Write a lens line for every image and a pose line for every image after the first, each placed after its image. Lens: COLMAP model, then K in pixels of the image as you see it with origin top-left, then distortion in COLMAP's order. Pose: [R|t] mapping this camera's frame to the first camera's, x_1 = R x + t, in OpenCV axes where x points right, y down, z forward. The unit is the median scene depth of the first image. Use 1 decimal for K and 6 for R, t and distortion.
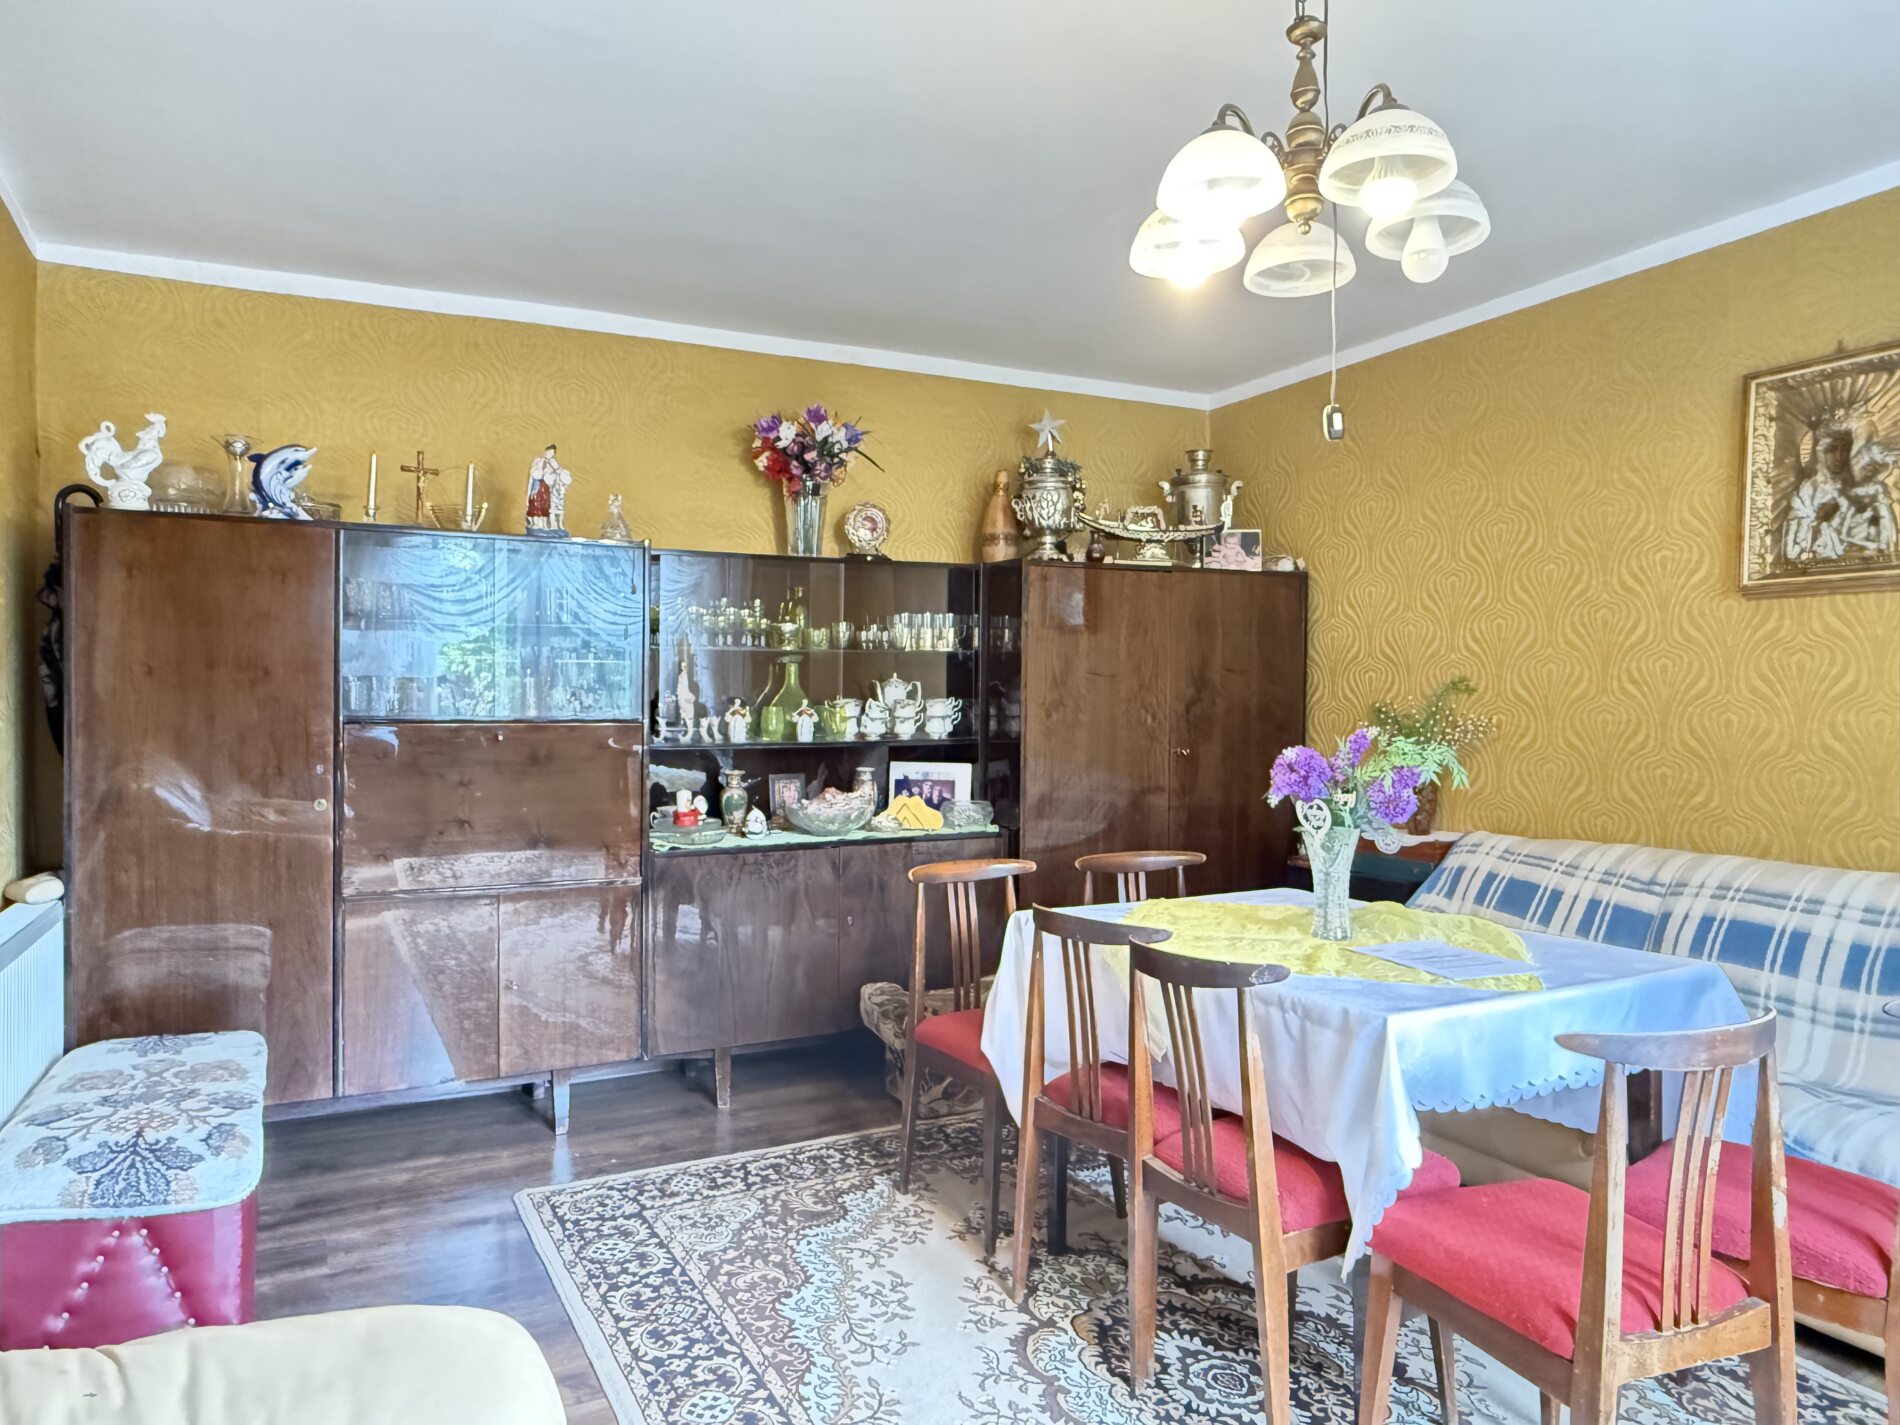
lens RADIAL K [[1278.8, 0, 940.5], [0, 1278.8, 723.5], [0, 0, 1]] dist [0.000594, 0.004035]
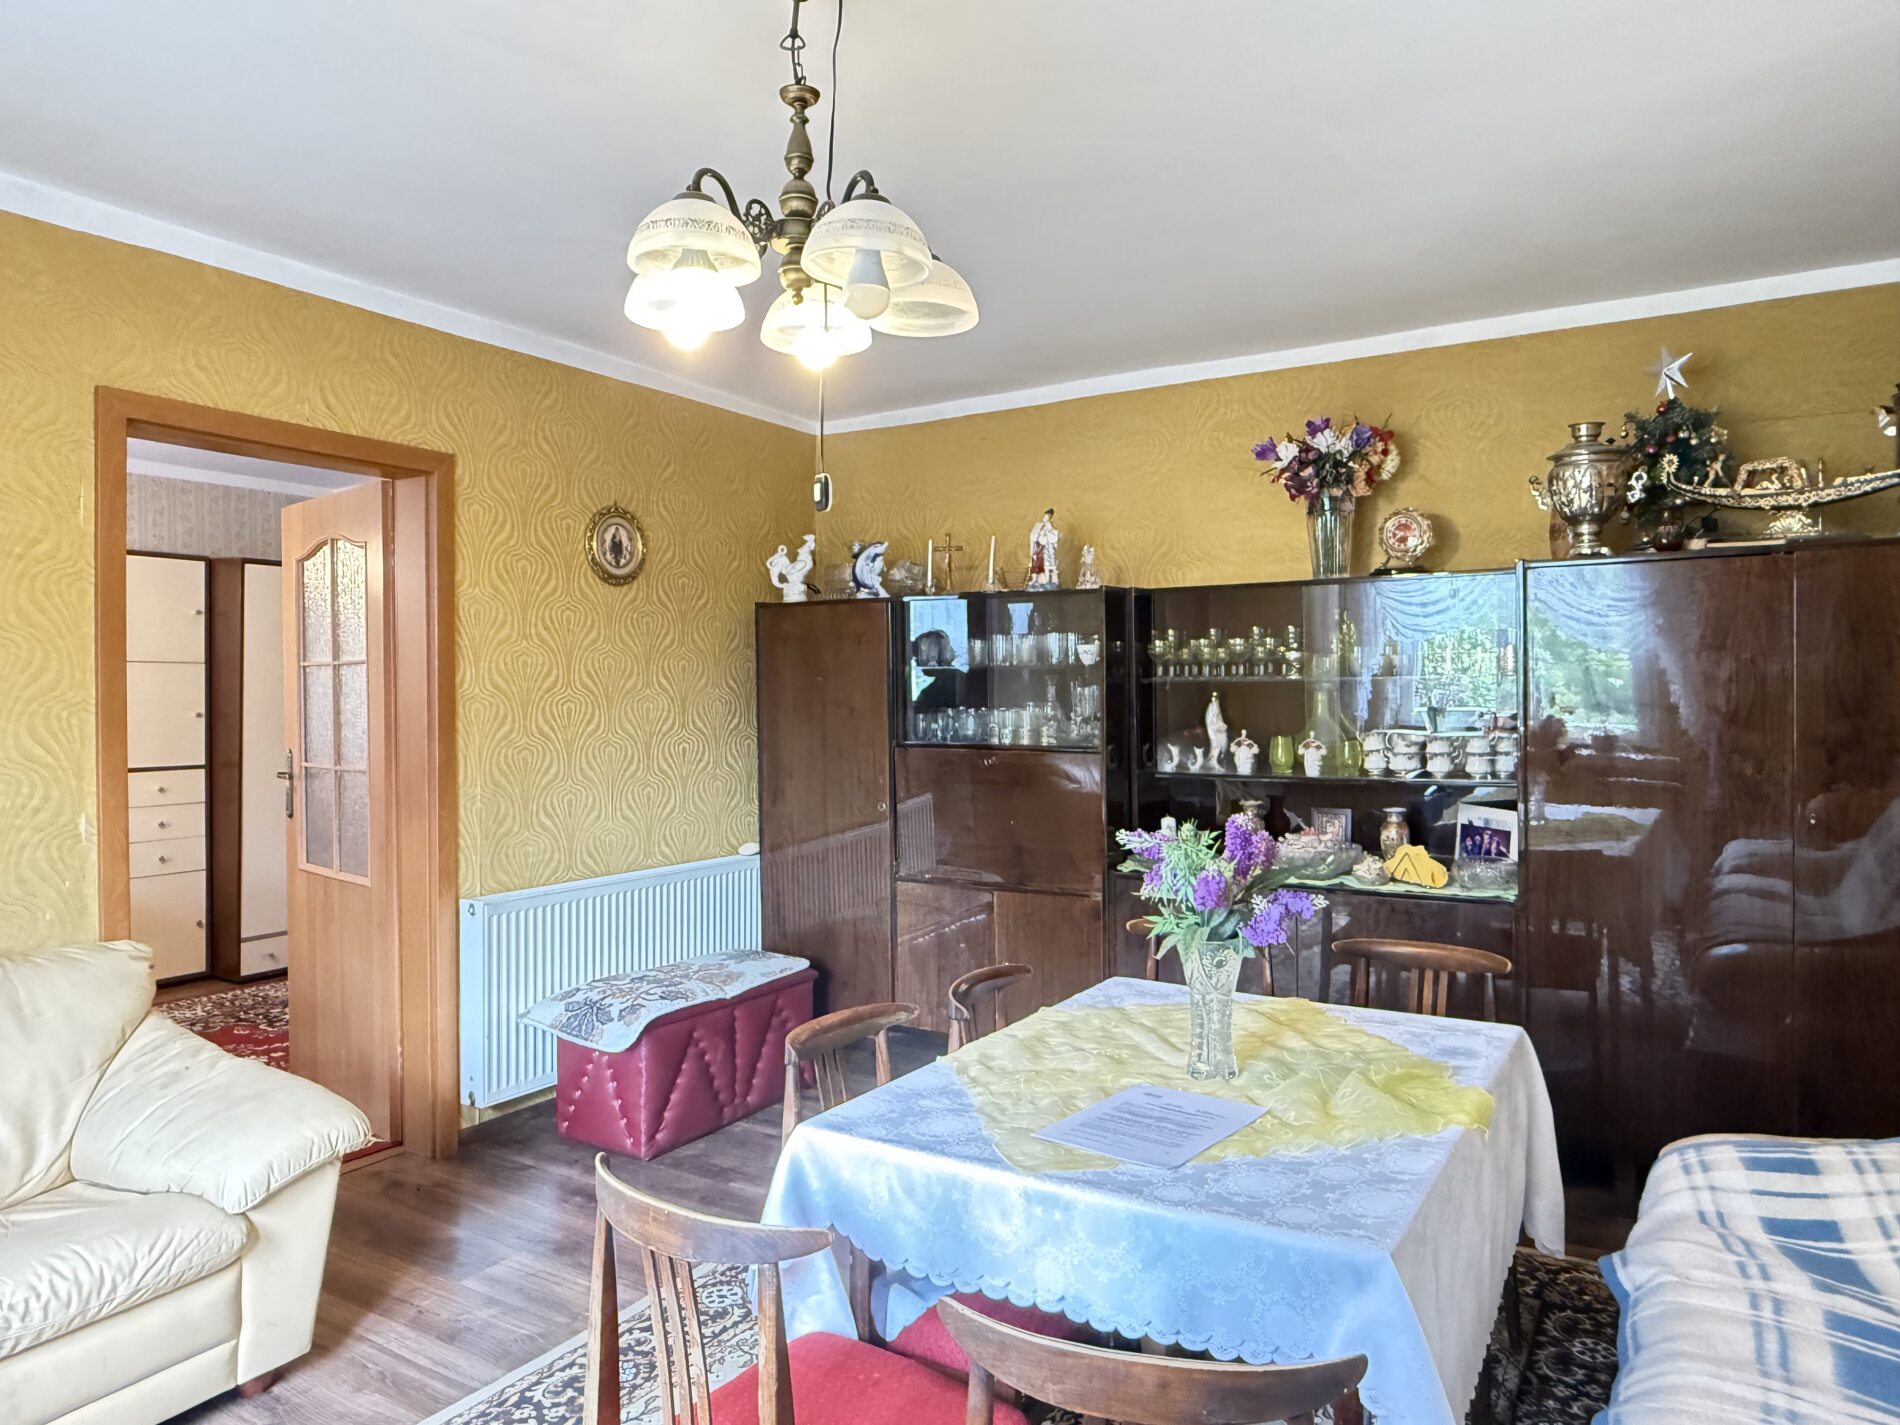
lens RADIAL K [[1278.8, 0, 951.7], [0, 1278.8, 705.0], [0, 0, 1]] dist [0.000594, 0.004035]
pose [[0.521136, 0.008317, -0.853433, 0.562881], [-0.003861, 0.999965, 0.007387, -0.044600], [0.853465, -0.000555, 0.521150, 0.289591]]
